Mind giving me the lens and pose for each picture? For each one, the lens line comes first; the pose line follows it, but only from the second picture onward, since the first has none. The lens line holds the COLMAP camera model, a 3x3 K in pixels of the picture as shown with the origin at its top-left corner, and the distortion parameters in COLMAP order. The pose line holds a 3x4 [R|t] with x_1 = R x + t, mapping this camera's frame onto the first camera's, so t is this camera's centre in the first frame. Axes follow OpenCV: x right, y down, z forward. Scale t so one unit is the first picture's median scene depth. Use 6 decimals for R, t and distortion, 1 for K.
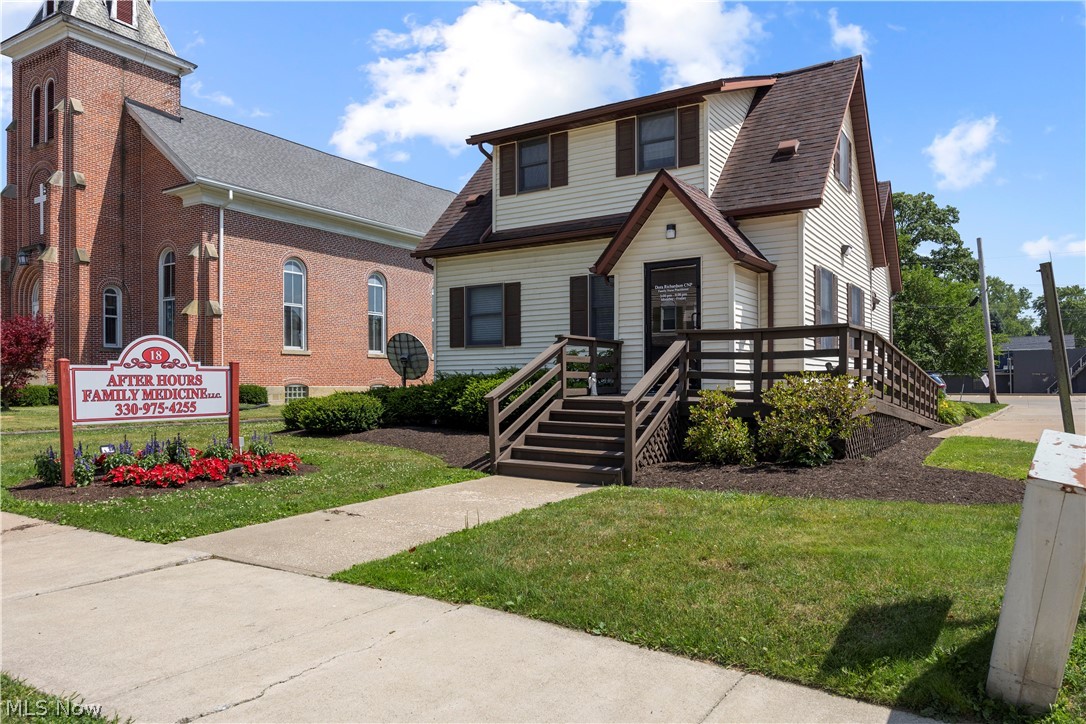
lens RADIAL K [[752.6, 0, 542.3], [0, 752.6, 385.9], [0, 0, 1]] dist [0.004315, -0.000426]
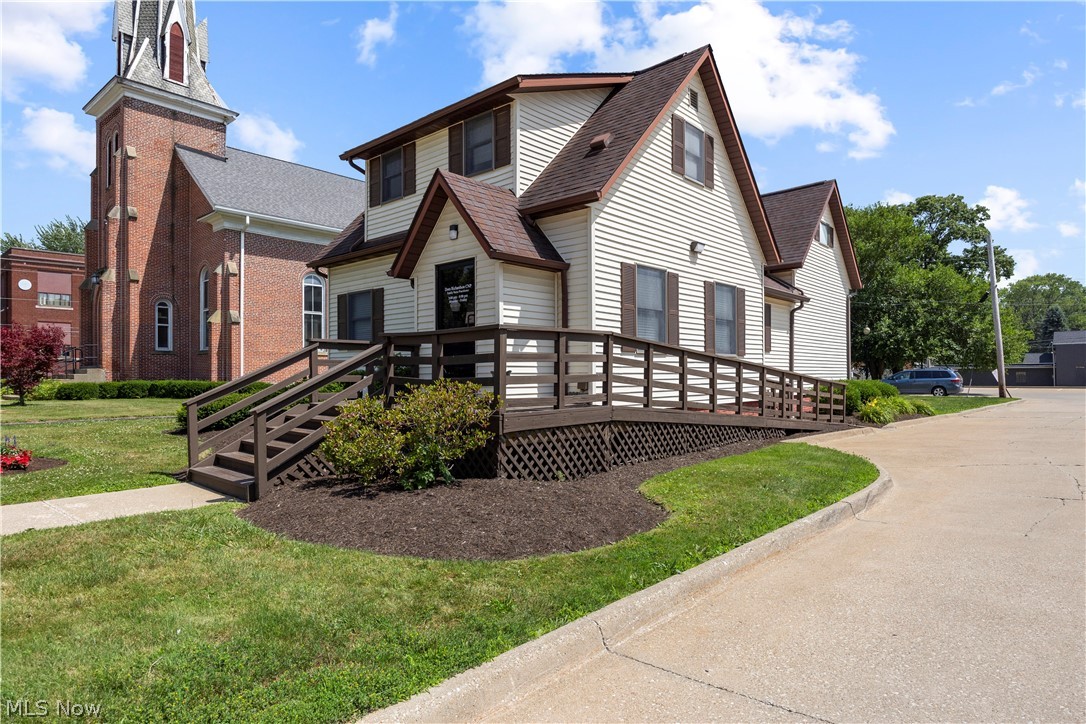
lens RADIAL K [[635.4, 0, 544.0], [0, 635.4, 375.9], [0, 0, 1]] dist [0.001294, 0.000681]
pose [[0.987280, -0.001849, -0.158980, 0.201224], [0.001450, 0.999995, -0.002629, -0.007345], [0.158984, 0.002365, 0.987278, 0.096345]]
